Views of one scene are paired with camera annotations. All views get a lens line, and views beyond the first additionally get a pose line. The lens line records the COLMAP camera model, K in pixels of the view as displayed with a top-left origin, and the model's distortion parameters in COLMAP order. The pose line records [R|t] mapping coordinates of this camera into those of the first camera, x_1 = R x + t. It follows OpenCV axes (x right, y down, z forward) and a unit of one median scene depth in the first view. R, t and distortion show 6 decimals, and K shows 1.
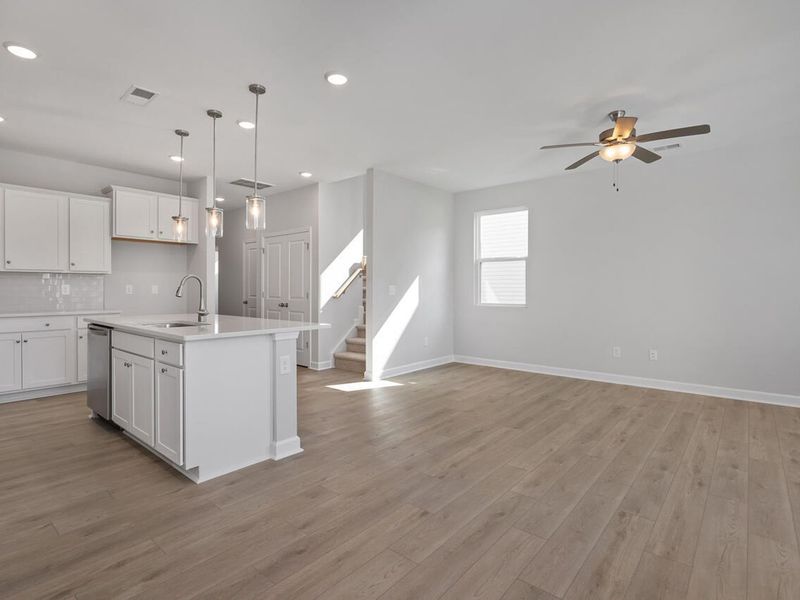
lens RADIAL K [[423.8, 0, 387.2], [0, 423.8, 292.4], [0, 0, 1]] dist [-0.011391, 0.000940]
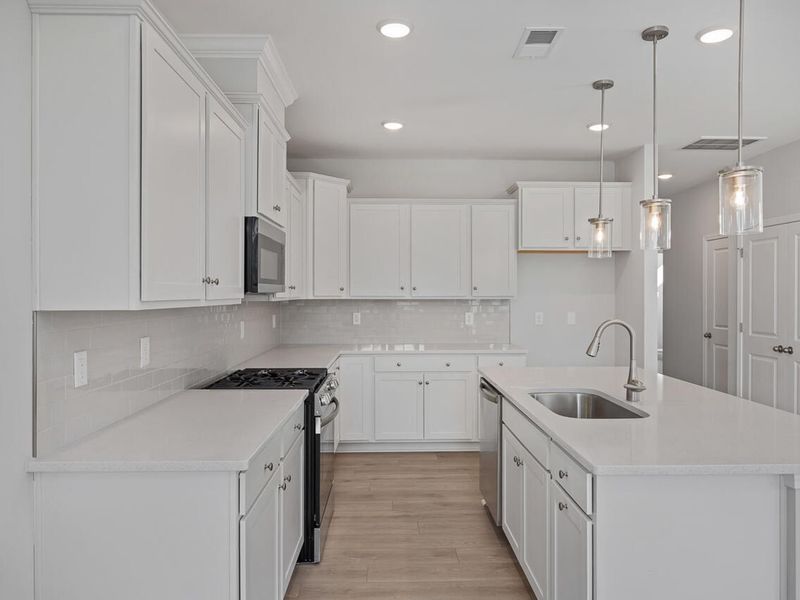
lens RADIAL K [[558.2, 0, 400.0], [0, 558.2, 300.0], [0, 0, 1]] dist [-0.007310, -0.000852]
pose [[0.681478, 0.002650, -0.731834, -0.082563], [0.000439, 0.999992, 0.004030, -0.058891], [0.731838, -0.003068, 0.681472, 0.208818]]
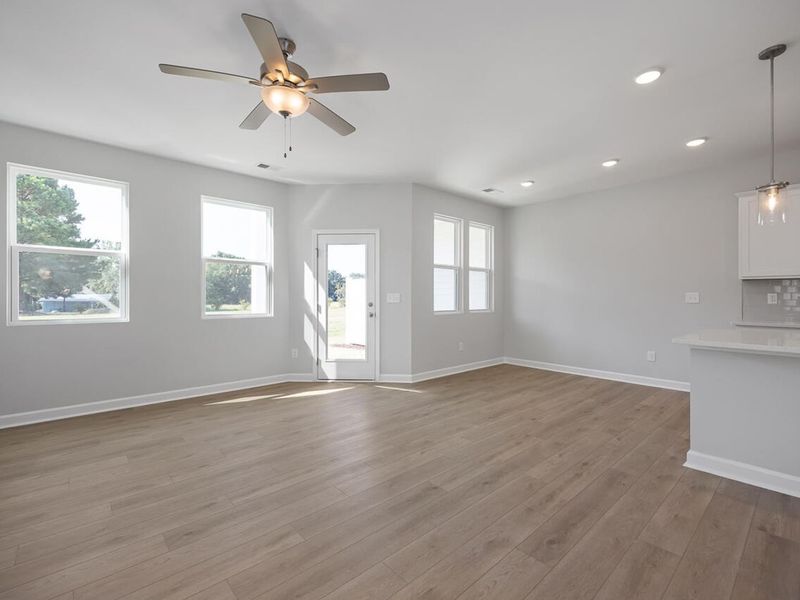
lens RADIAL K [[361.6, 0, 400.0], [0, 361.6, 300.0], [0, 0, 1]] dist [0.005067, 0.000352]
pose [[-0.991356, 0.000061, 0.131200, 0.244093], [0.001922, 0.999899, 0.014056, -0.010122], [-0.131186, 0.014187, -0.991256, 1.405868]]
